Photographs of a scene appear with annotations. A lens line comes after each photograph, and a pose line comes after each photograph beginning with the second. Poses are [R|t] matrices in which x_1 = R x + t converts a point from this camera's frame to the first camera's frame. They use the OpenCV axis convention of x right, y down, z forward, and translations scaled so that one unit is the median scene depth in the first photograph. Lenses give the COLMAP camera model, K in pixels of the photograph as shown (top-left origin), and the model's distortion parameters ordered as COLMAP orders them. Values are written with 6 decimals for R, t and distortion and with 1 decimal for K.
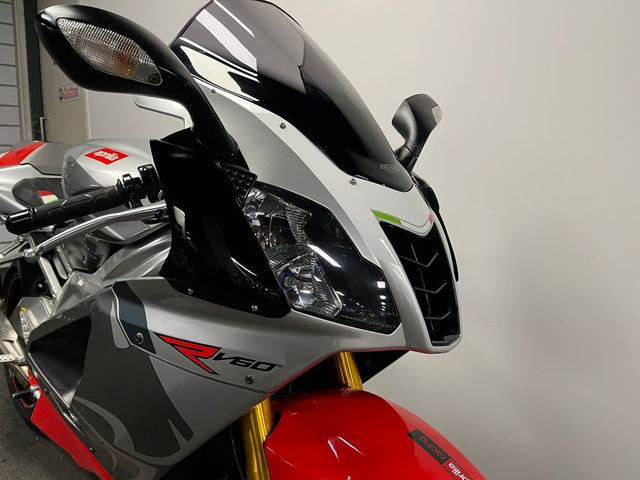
lens RADIAL K [[484.7, 0, 317.5], [0, 484.7, 239.9], [0, 0, 1]] dist [0.051268, -0.061538]
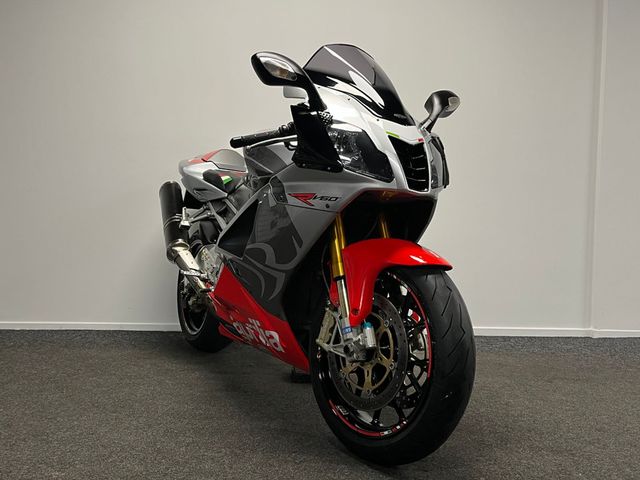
lens RADIAL K [[579.6, 0, 322.4], [0, 579.6, 242.1], [0, 0, 1]] dist [0.005894, 0.001654]
pose [[0.963729, 0.008461, -0.266747, 0.540550], [-0.047498, 0.988978, -0.140238, 0.813173], [0.262620, 0.147822, 0.953509, -1.493196]]
